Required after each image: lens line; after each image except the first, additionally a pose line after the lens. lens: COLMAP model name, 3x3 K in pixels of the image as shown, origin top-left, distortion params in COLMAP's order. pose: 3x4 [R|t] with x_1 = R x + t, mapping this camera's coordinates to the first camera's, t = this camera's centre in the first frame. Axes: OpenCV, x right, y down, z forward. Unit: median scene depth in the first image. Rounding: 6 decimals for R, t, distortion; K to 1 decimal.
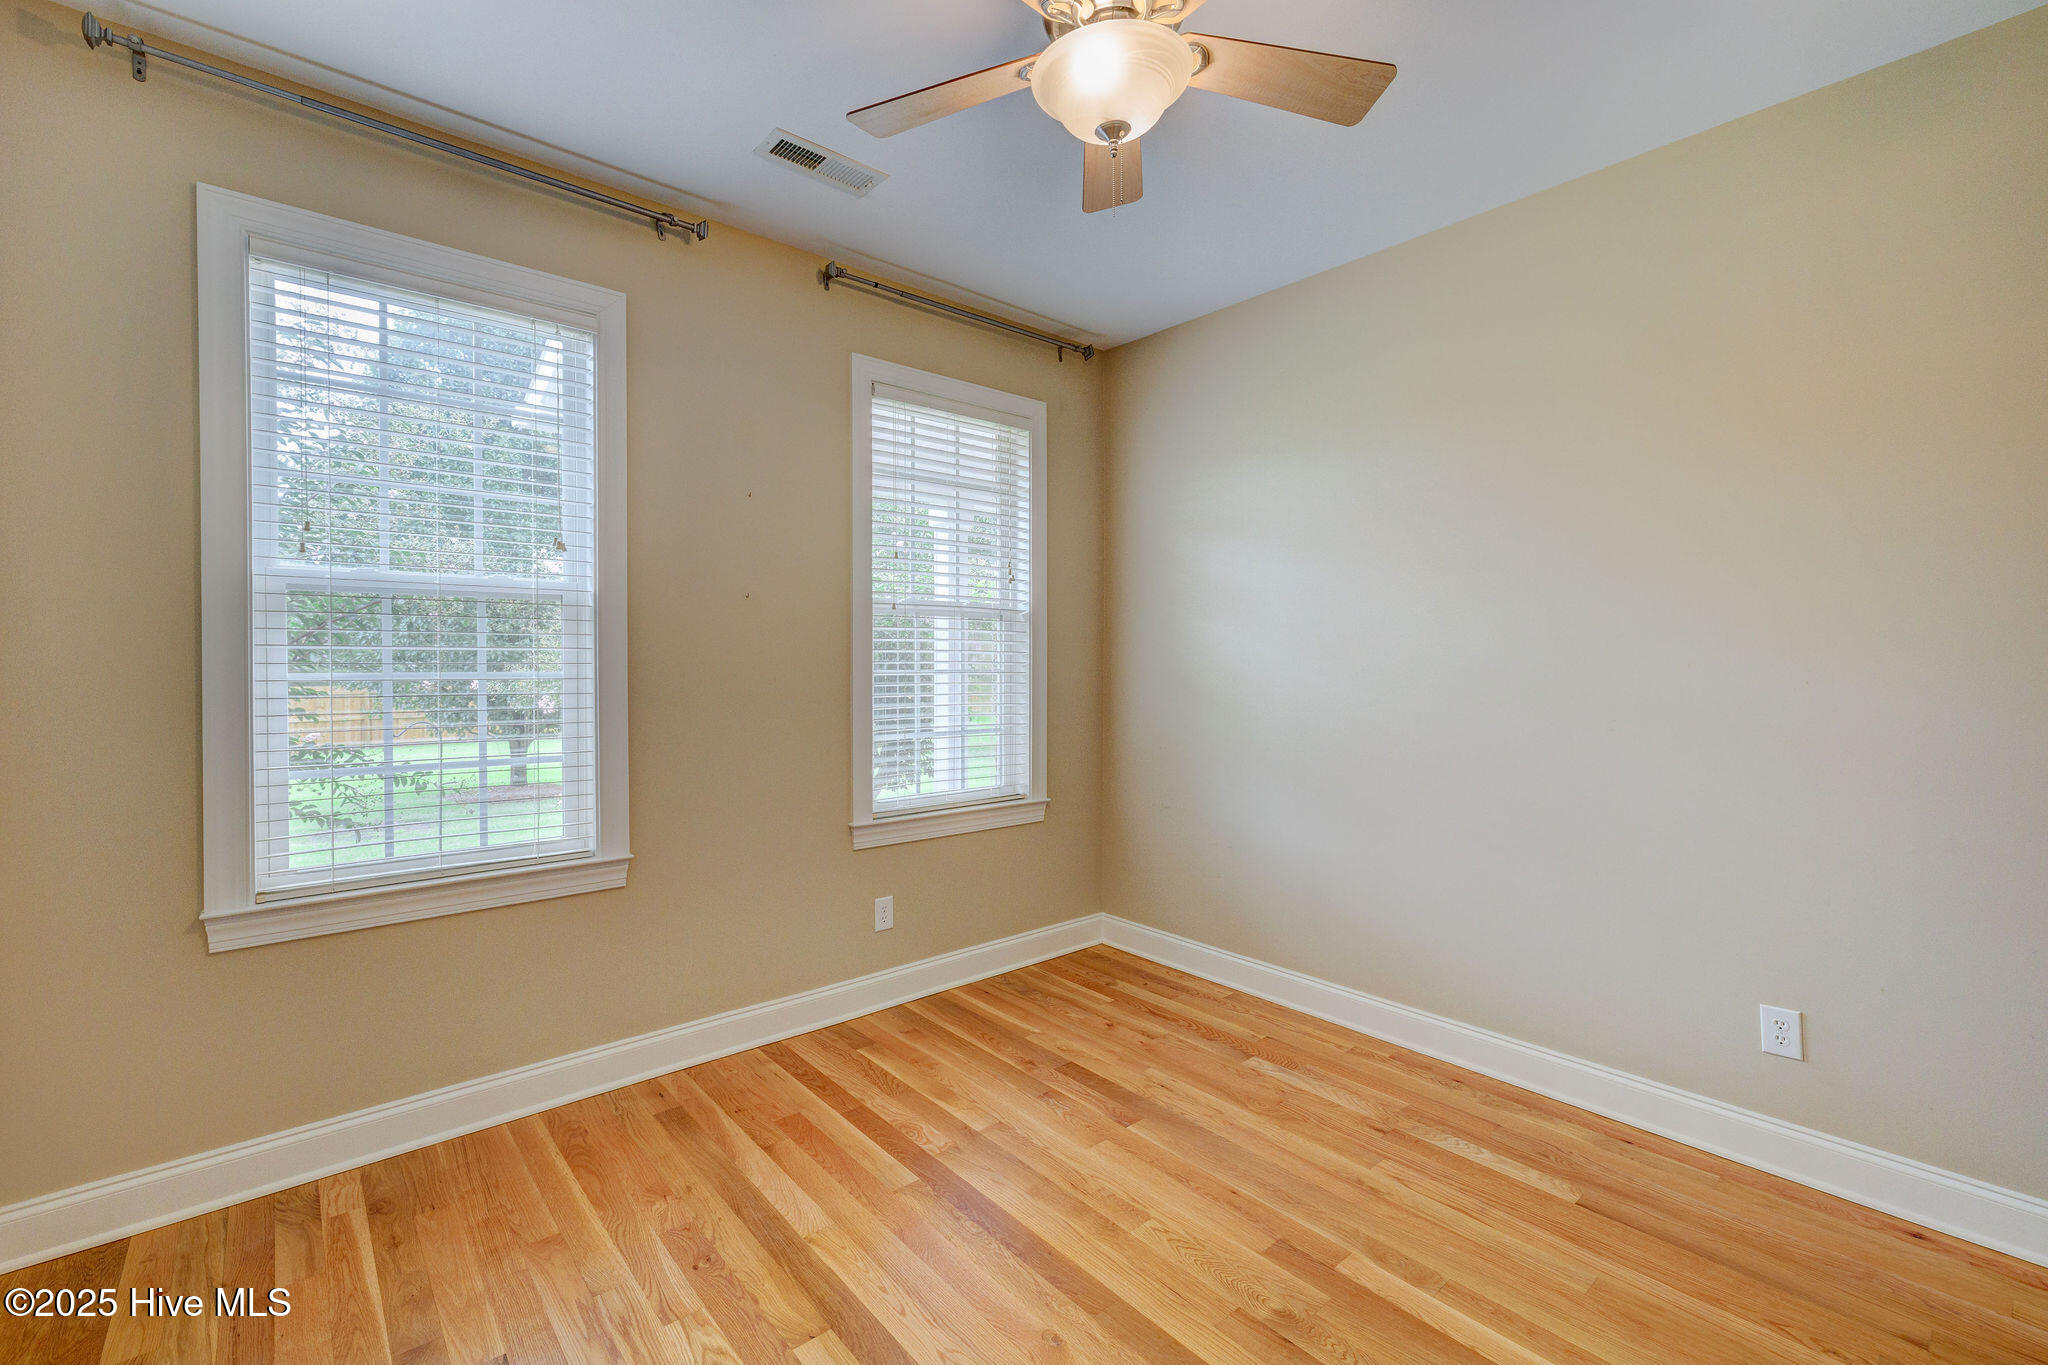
lens RADIAL K [[863.4, 0, 1022.2], [0, 863.4, 673.2], [0, 0, 1]] dist [-0.001965, -0.000513]
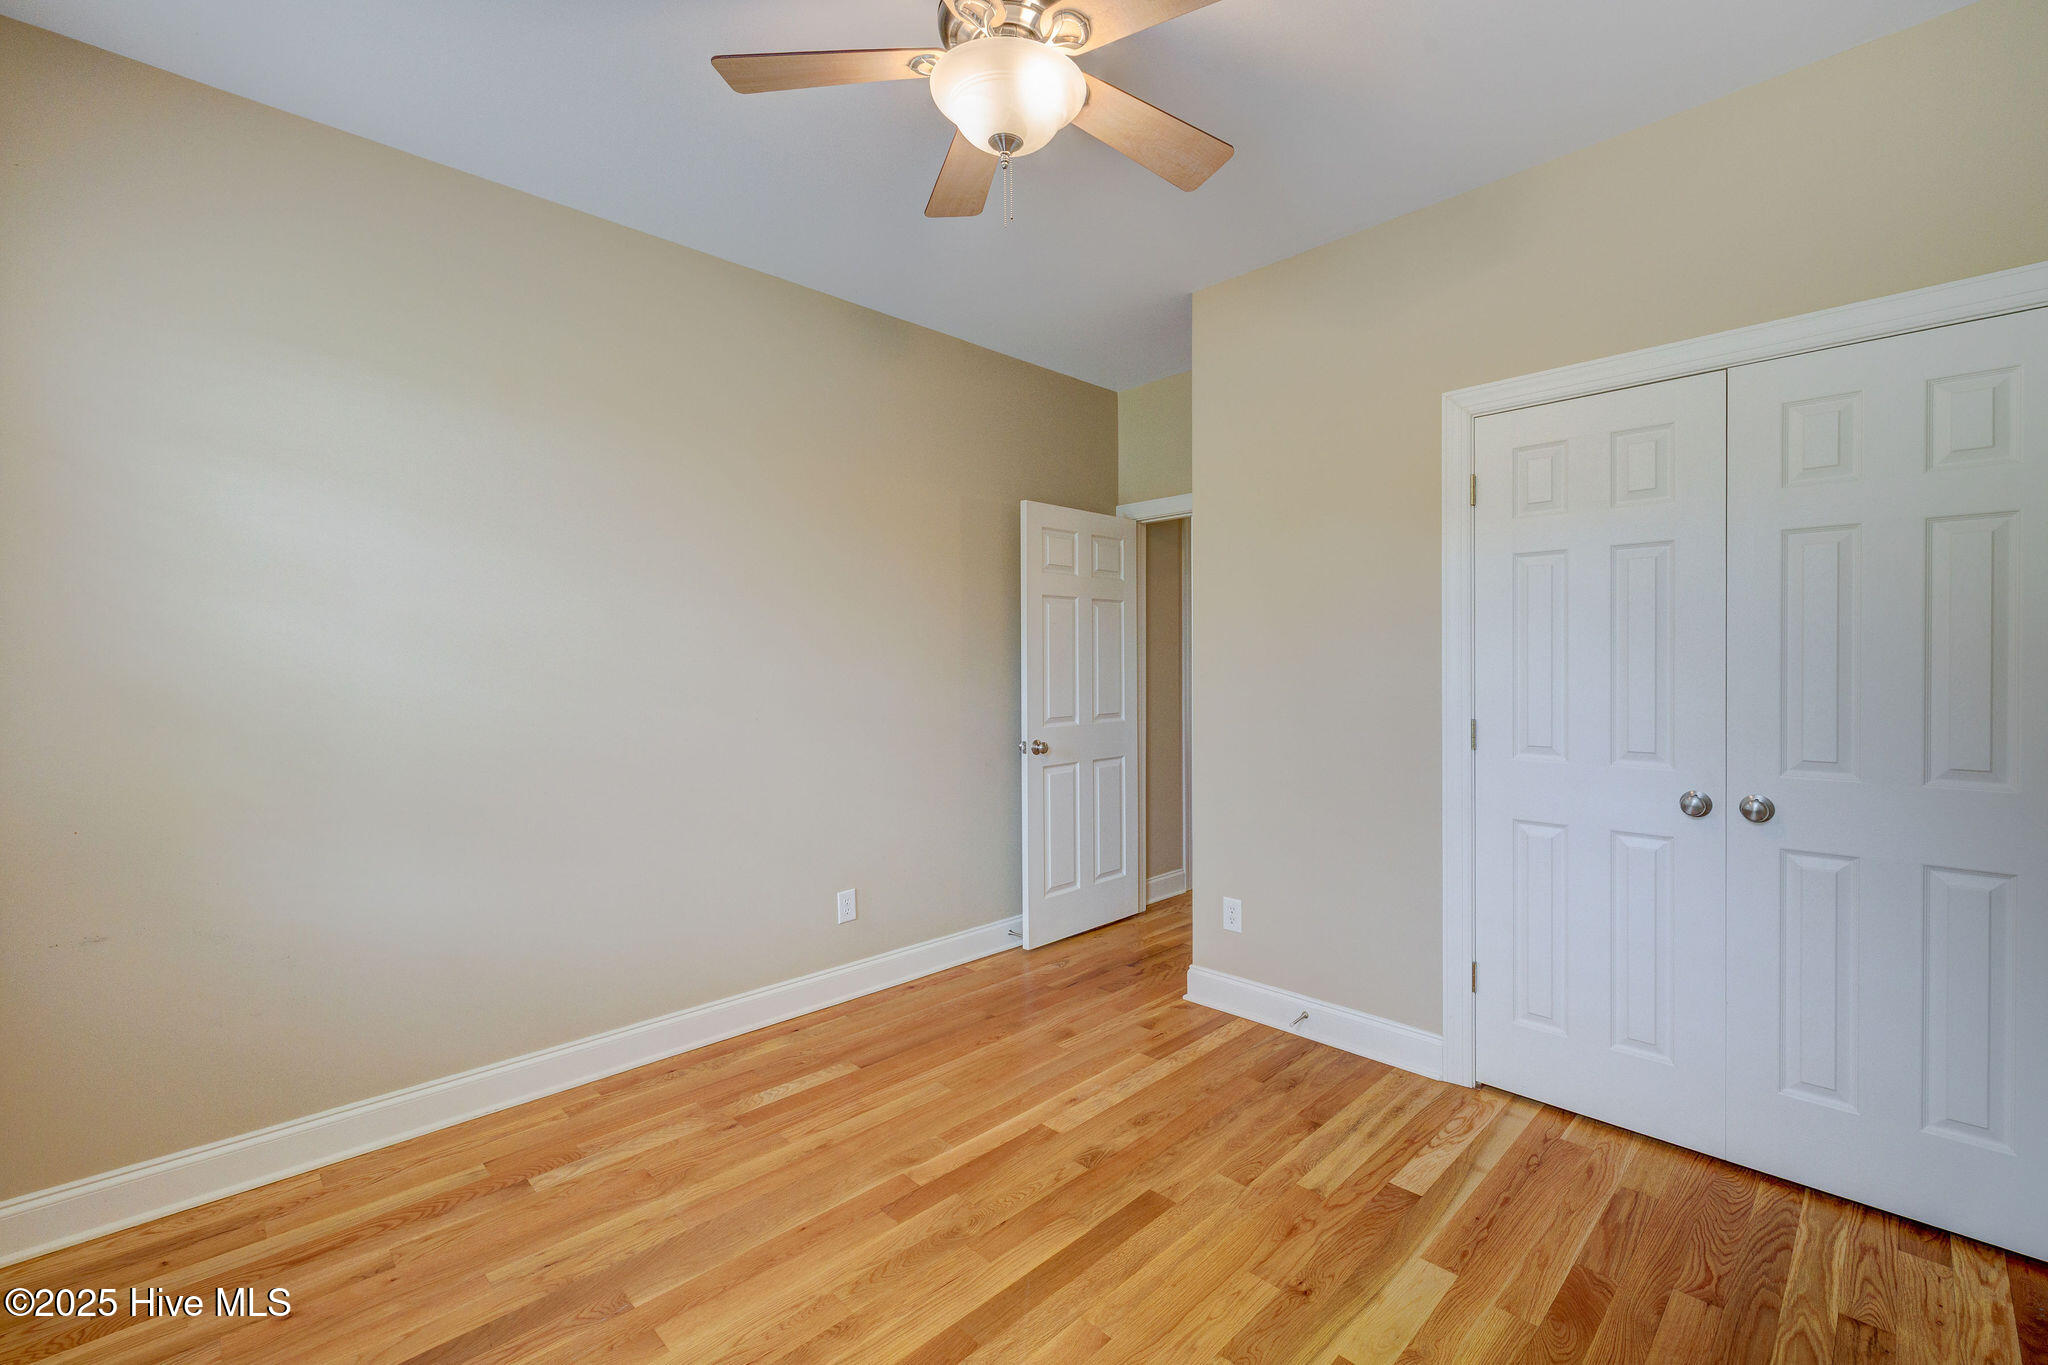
lens RADIAL K [[863.4, 0, 1022.8], [0, 863.4, 672.6], [0, 0, 1]] dist [-0.001965, -0.000513]
pose [[-0.051847, -0.014639, 0.998548, -0.623259], [0.018127, 0.999714, 0.015597, -0.019936], [-0.998491, 0.018909, -0.051567, 0.698849]]
